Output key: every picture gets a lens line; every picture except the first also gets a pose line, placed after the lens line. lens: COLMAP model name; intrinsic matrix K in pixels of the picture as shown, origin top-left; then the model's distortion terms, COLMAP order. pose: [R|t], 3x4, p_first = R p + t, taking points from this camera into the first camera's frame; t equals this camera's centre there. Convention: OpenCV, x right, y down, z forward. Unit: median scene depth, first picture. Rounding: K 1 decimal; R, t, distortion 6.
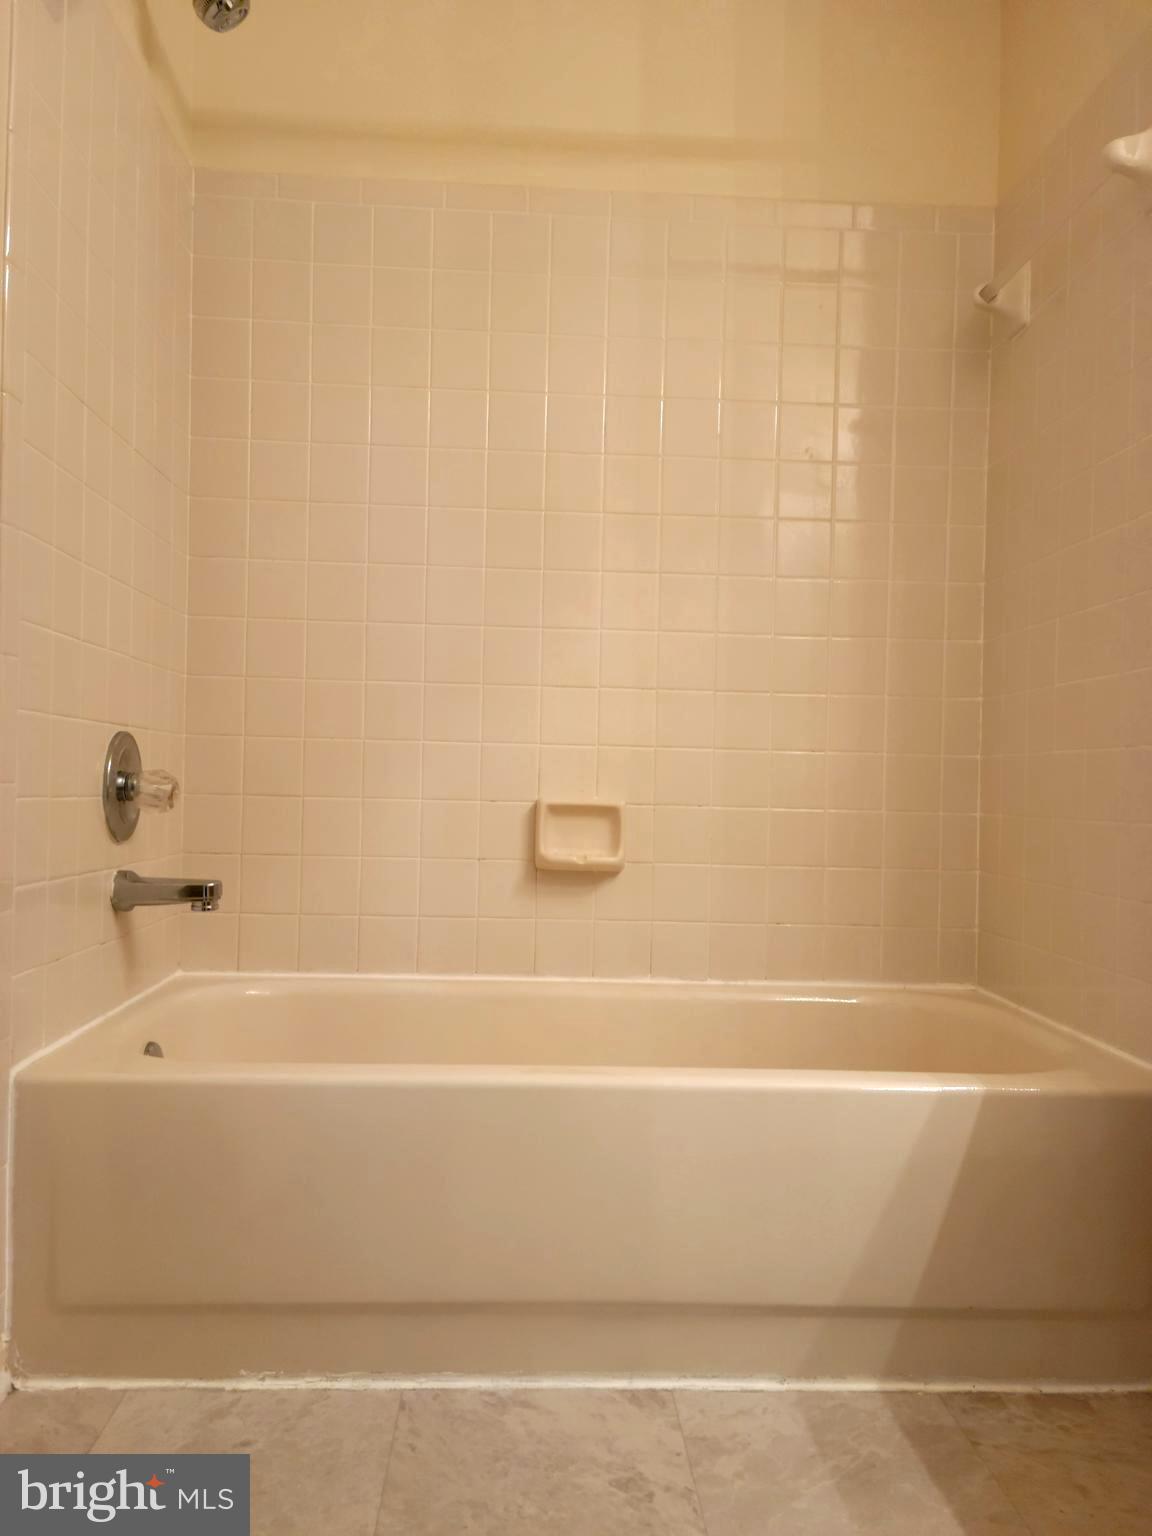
lens RADIAL K [[1231.2, 0, 576.0], [0, 1231.2, 768.0], [0, 0, 1]] dist [0.110865, -0.142027]
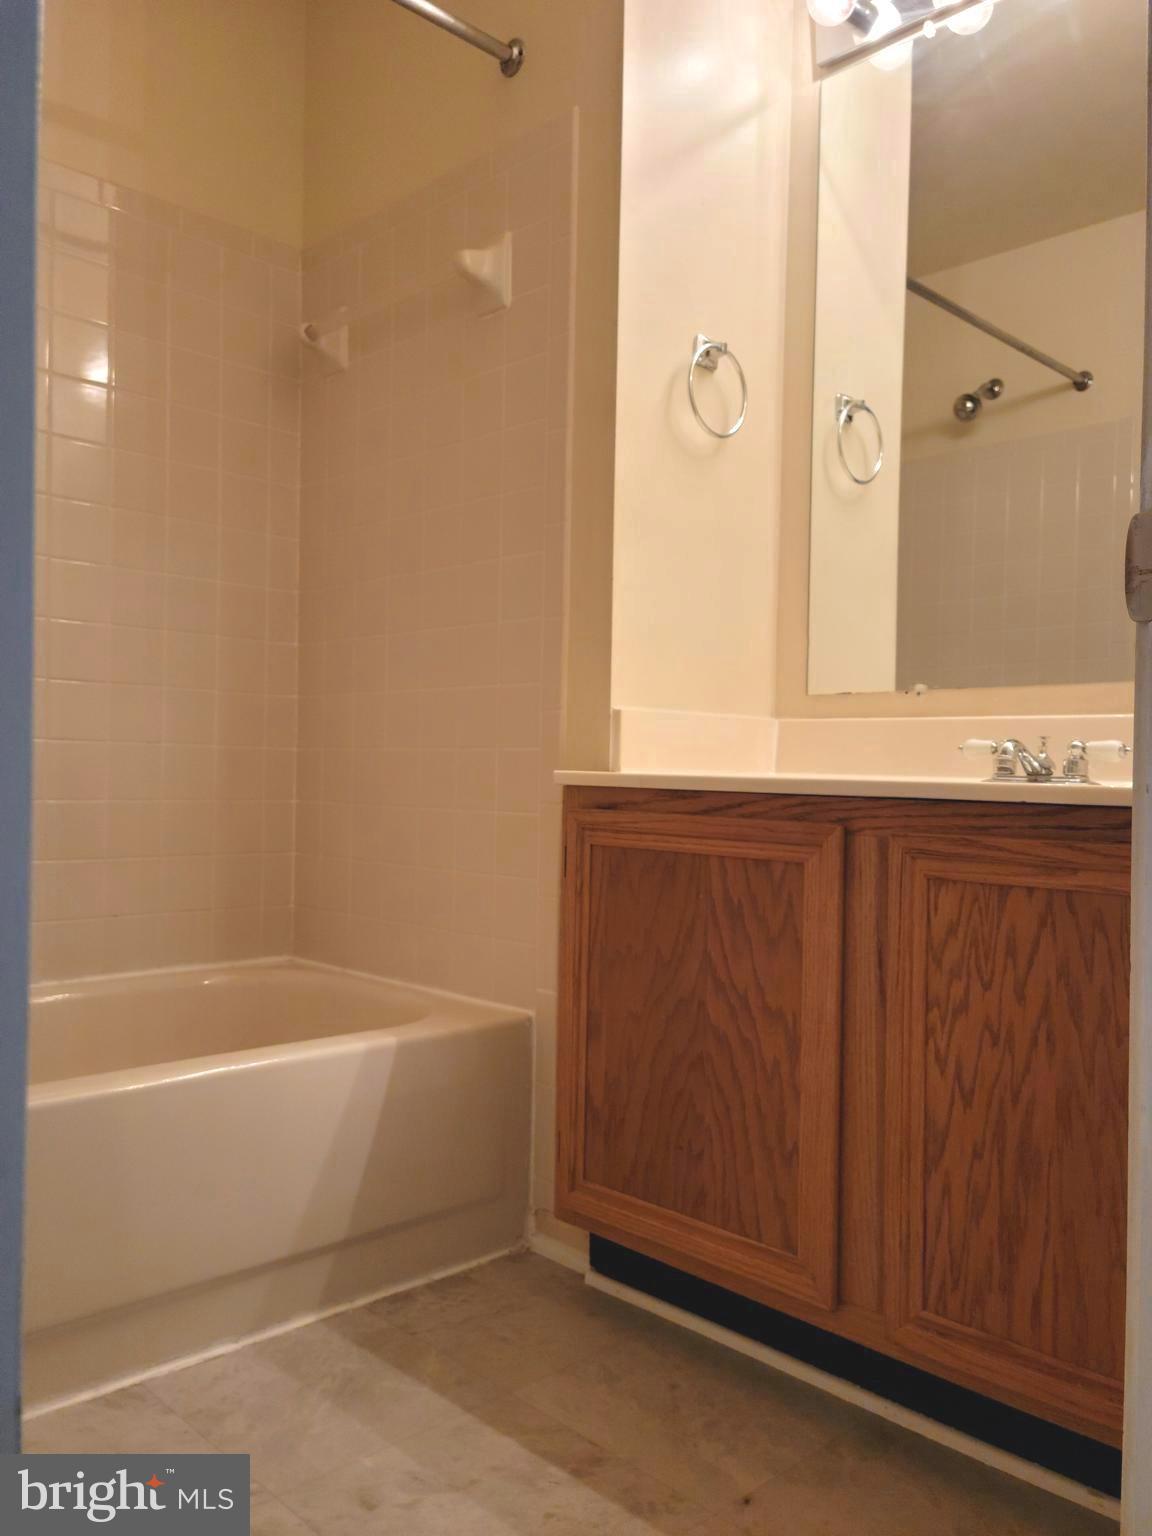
lens RADIAL K [[1229.9, 0, 576.0], [0, 1229.9, 768.0], [0, 0, 1]] dist [0.062886, -0.080670]
pose [[0.742974, -0.006942, 0.669284, -0.329025], [-0.010108, 0.999716, 0.021590, -0.026871], [-0.669244, -0.022806, 0.742693, 0.027113]]
